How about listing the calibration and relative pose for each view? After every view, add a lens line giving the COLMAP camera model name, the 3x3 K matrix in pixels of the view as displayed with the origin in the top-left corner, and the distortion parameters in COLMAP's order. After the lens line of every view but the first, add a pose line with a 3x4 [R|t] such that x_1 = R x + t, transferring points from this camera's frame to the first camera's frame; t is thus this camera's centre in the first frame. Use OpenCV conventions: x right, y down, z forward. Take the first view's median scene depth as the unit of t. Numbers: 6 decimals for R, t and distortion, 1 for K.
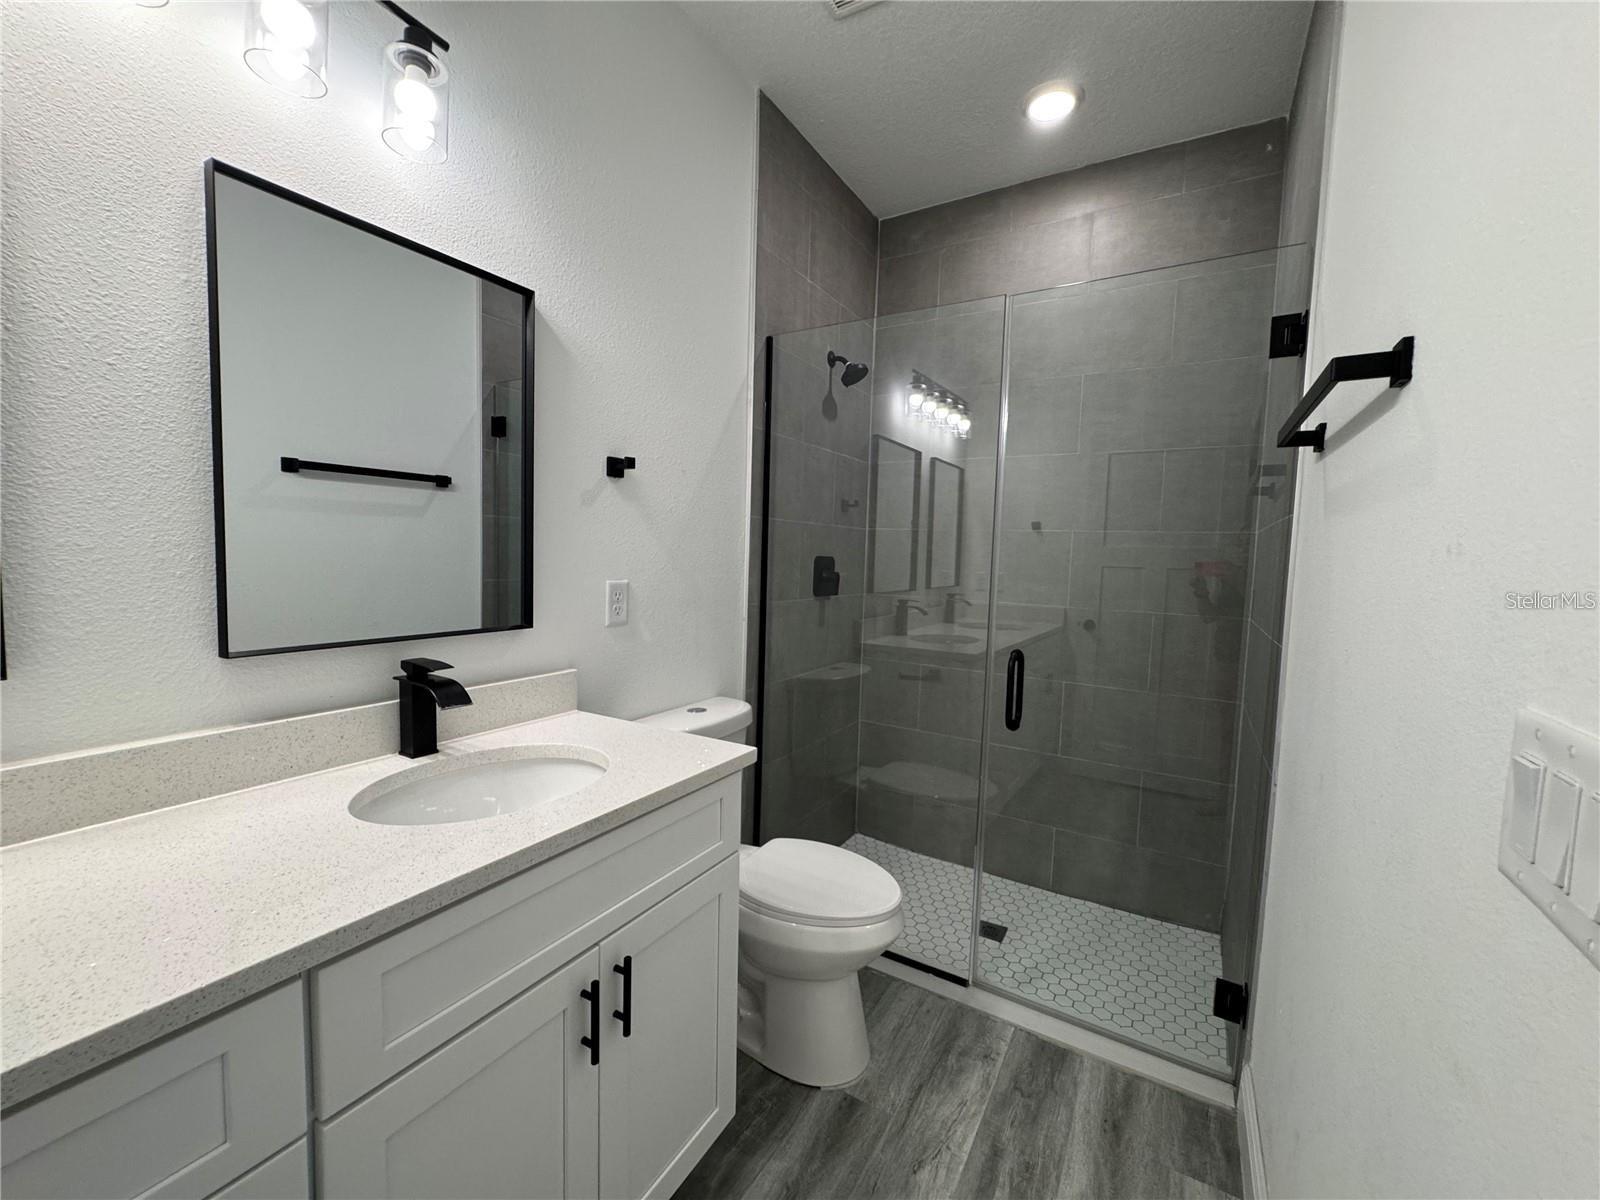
lens RADIAL K [[644.1, 0, 800.0], [0, 644.1, 600.0], [0, 0, 1]] dist [-0.002873, 0.001322]
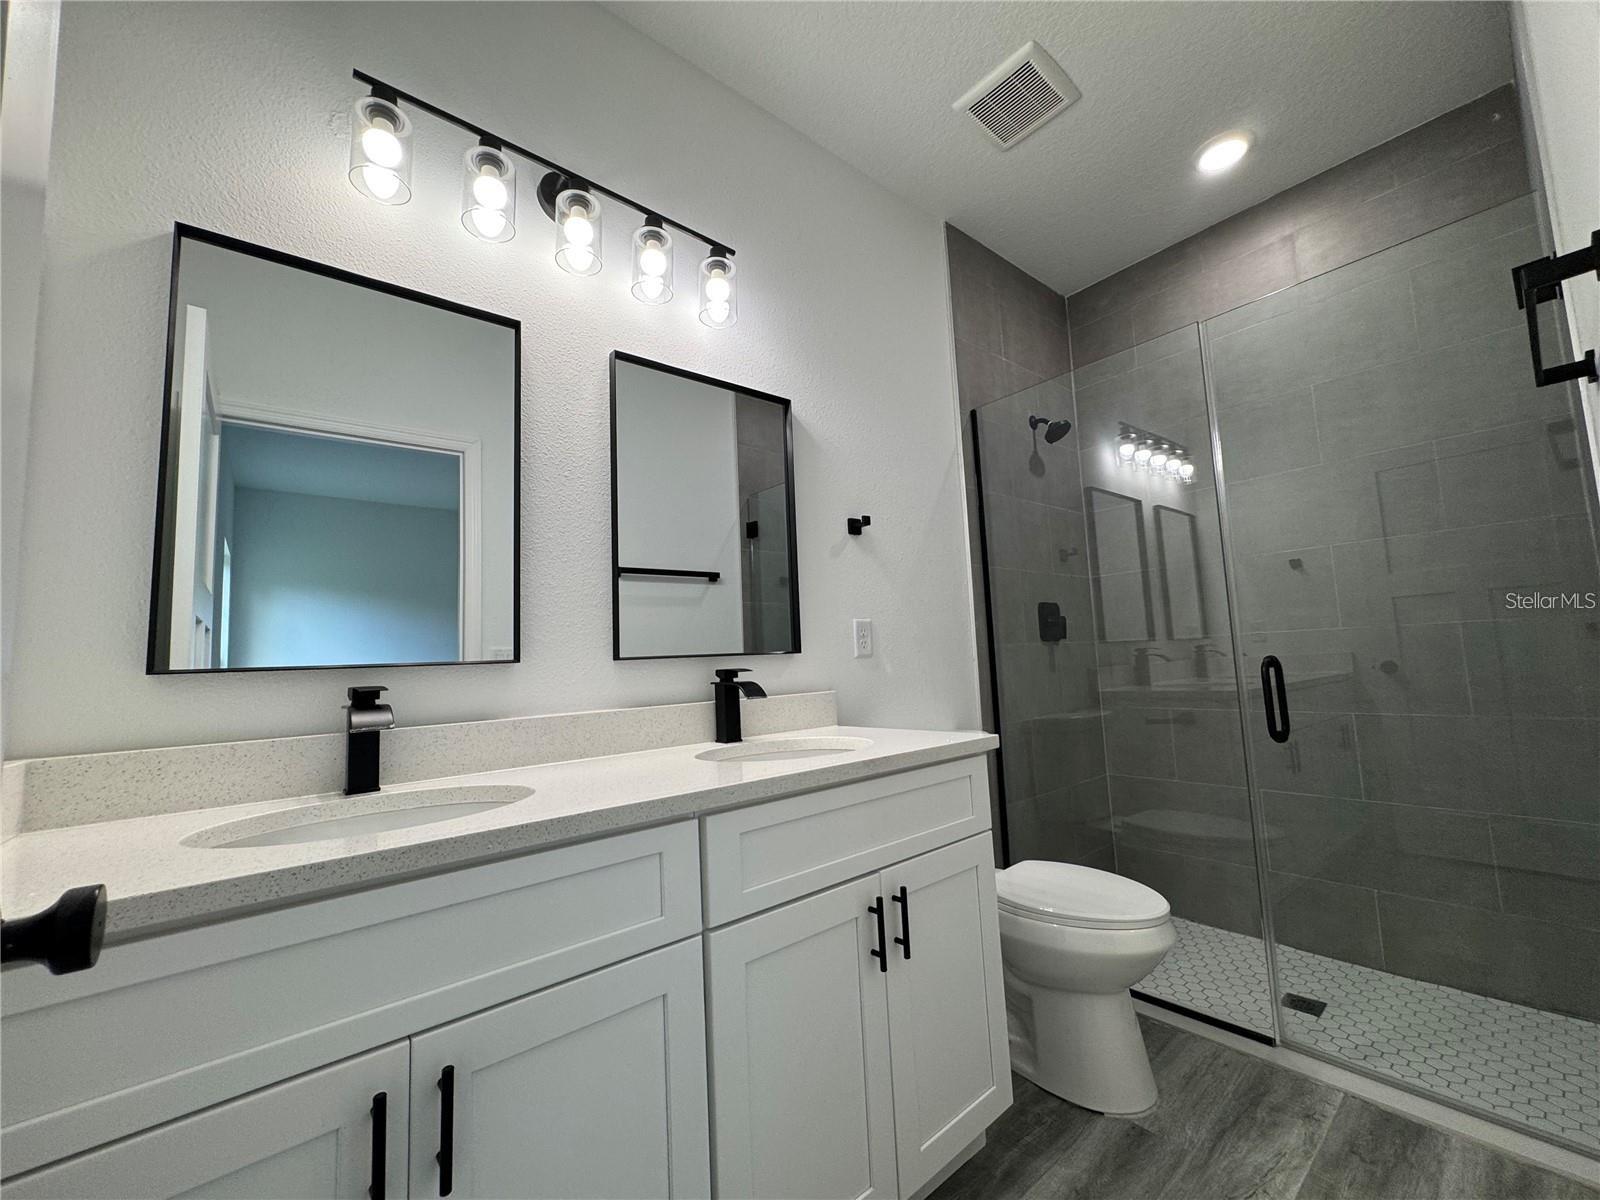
lens RADIAL K [[644.1, 0, 800.0], [0, 644.1, 600.0], [0, 0, 1]] dist [-0.002873, 0.001322]
pose [[0.940747, -0.105254, -0.322362, -0.003990], [0.050258, 0.983388, -0.174417, 0.126138], [0.335365, 0.147881, 0.930409, -0.138101]]
